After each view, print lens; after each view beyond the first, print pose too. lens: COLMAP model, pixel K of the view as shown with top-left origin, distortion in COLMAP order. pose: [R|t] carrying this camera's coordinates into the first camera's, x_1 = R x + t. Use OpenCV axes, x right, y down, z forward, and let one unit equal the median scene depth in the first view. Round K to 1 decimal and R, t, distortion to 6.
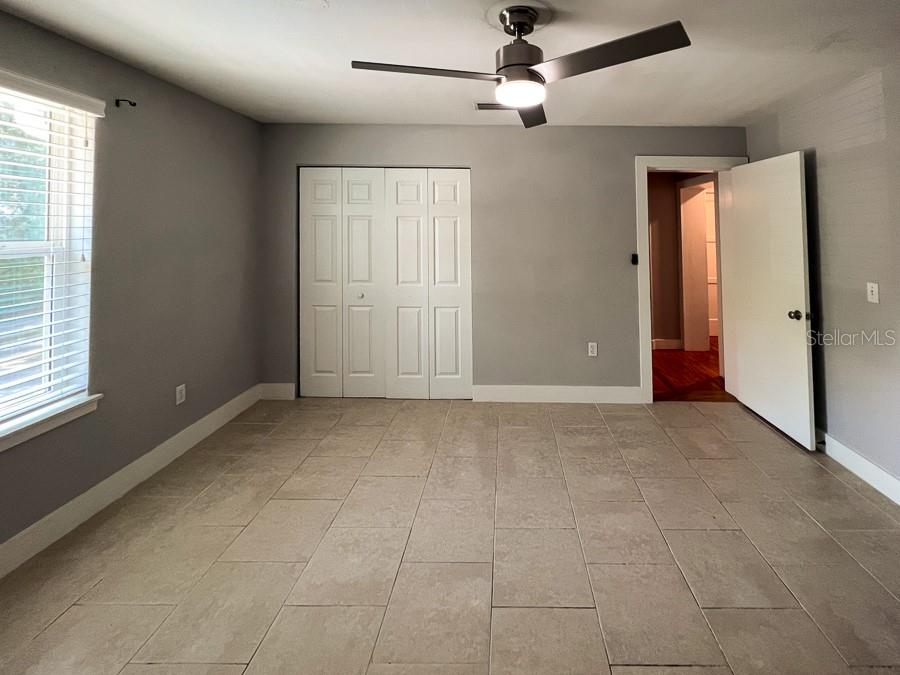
lens RADIAL K [[386.9, 0, 483.4], [0, 386.9, 336.3], [0, 0, 1]] dist [0.000023, 0.000092]
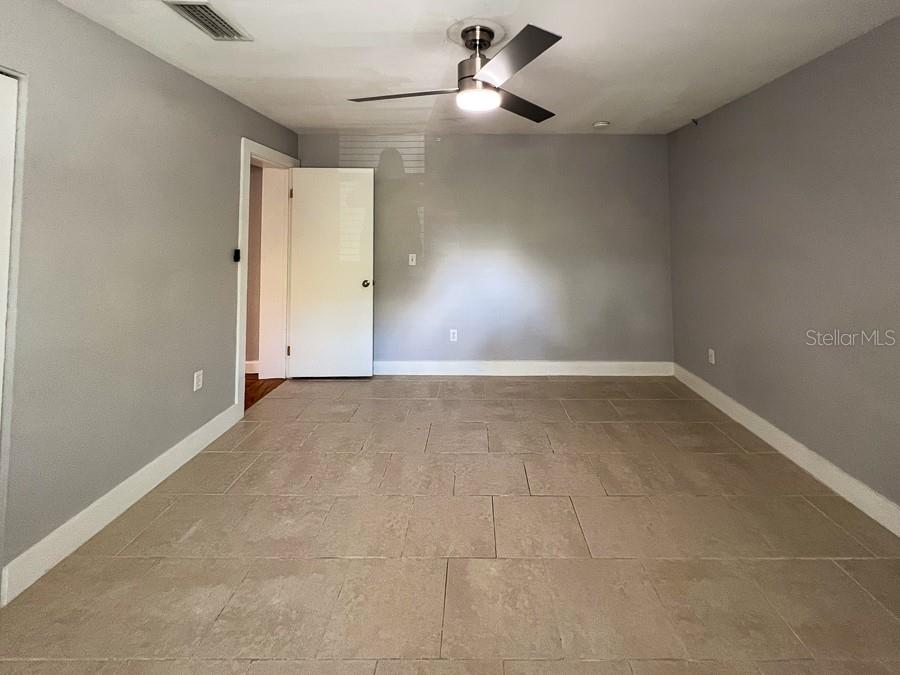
lens RADIAL K [[386.9, 0, 483.4], [0, 386.9, 336.3], [0, 0, 1]] dist [0.000023, 0.000092]
pose [[-0.036319, -0.263454, 0.963988, -0.632703], [0.268269, 0.926647, 0.263357, -0.137128], [-0.962659, 0.268173, 0.037021, 0.594176]]
